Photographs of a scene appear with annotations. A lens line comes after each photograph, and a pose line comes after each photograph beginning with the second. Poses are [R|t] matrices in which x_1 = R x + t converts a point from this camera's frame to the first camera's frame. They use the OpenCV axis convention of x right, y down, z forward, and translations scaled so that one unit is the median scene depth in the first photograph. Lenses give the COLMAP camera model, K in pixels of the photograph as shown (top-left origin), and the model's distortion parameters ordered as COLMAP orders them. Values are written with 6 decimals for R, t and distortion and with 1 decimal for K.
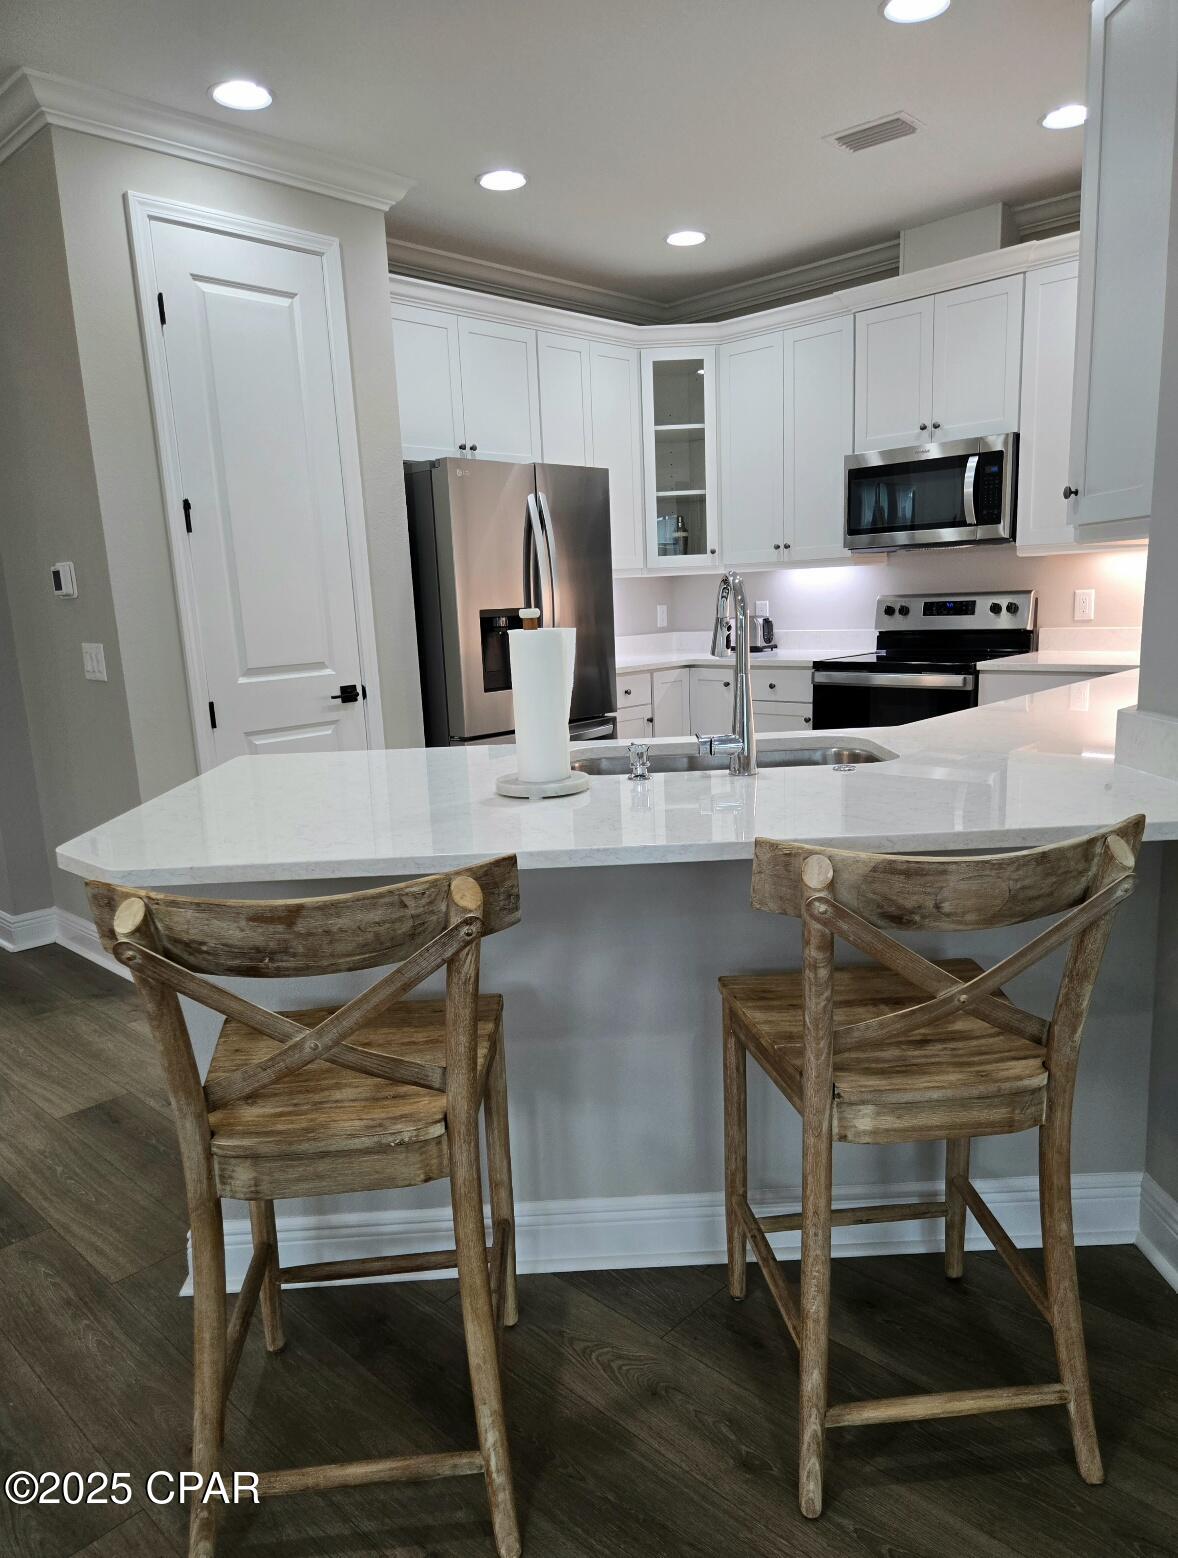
lens RADIAL K [[1047.2, 0, 601.7], [0, 1047.2, 801.9], [0, 0, 1]] dist [0.040438, -0.005861]
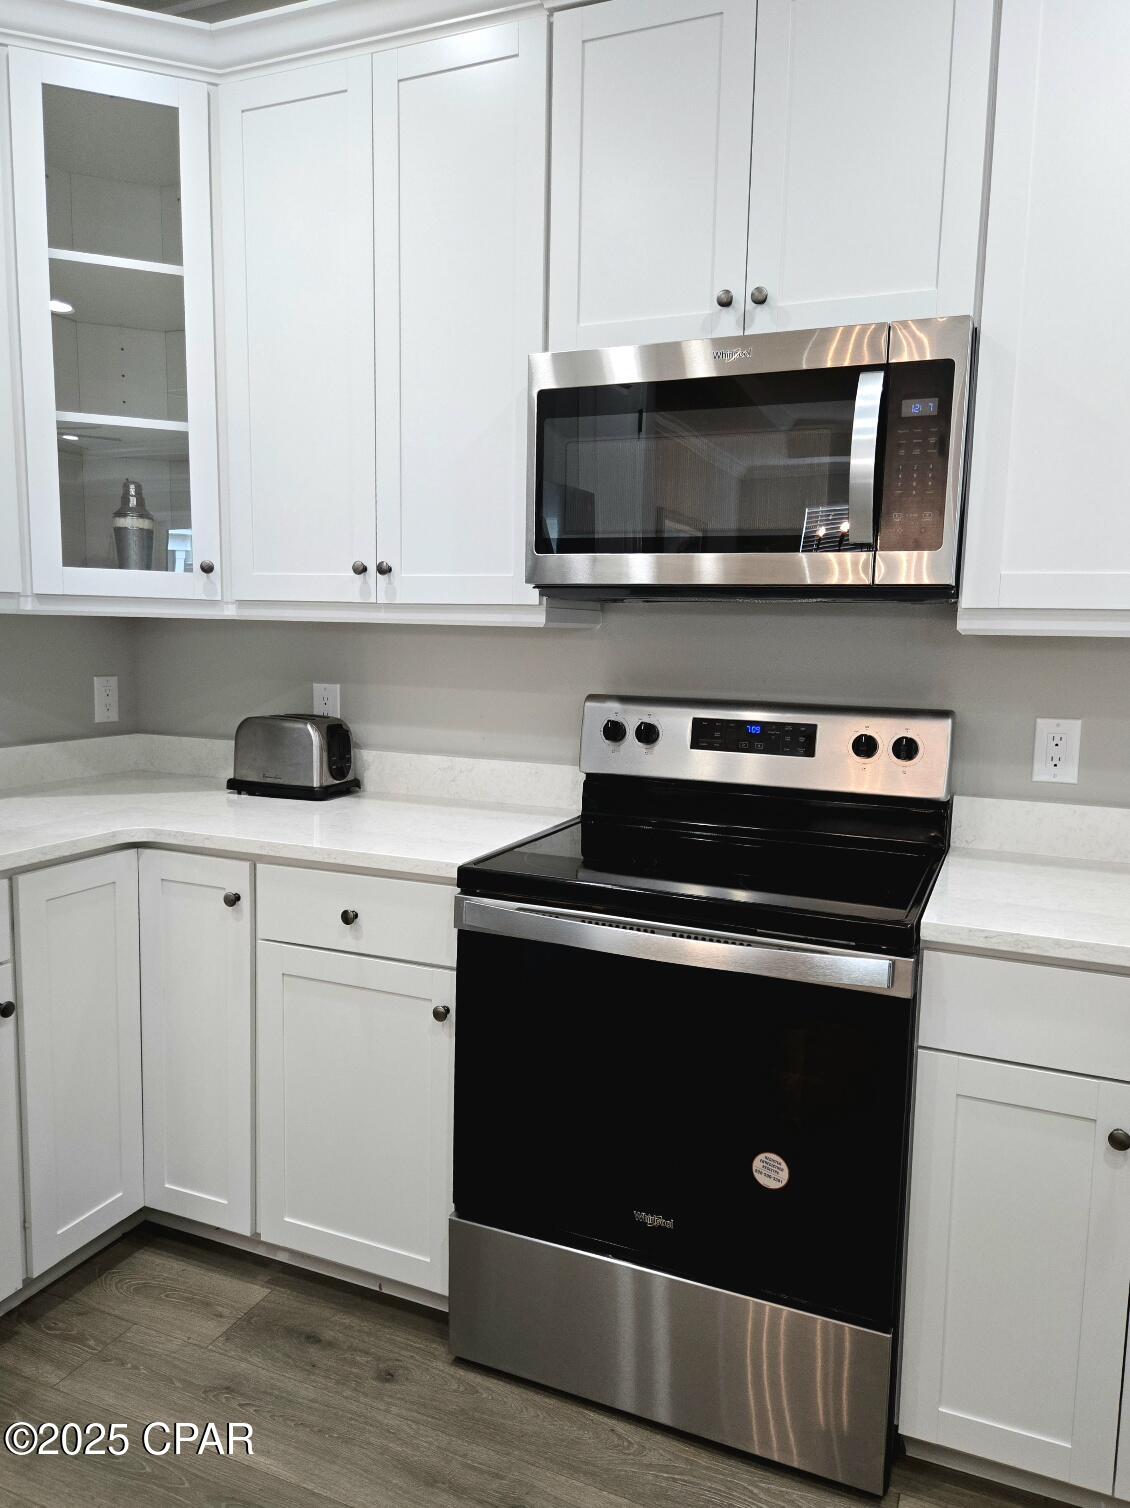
lens RADIAL K [[1013.2, 0, 563.2], [0, 1013.2, 753.9], [0, 0, 1]] dist [0.064014, -0.056071]
pose [[0.932536, 0.014515, 0.360785, 0.100167], [0.012822, 0.997230, -0.073263, -0.142840], [-0.360849, 0.072946, 0.929767, 0.619099]]
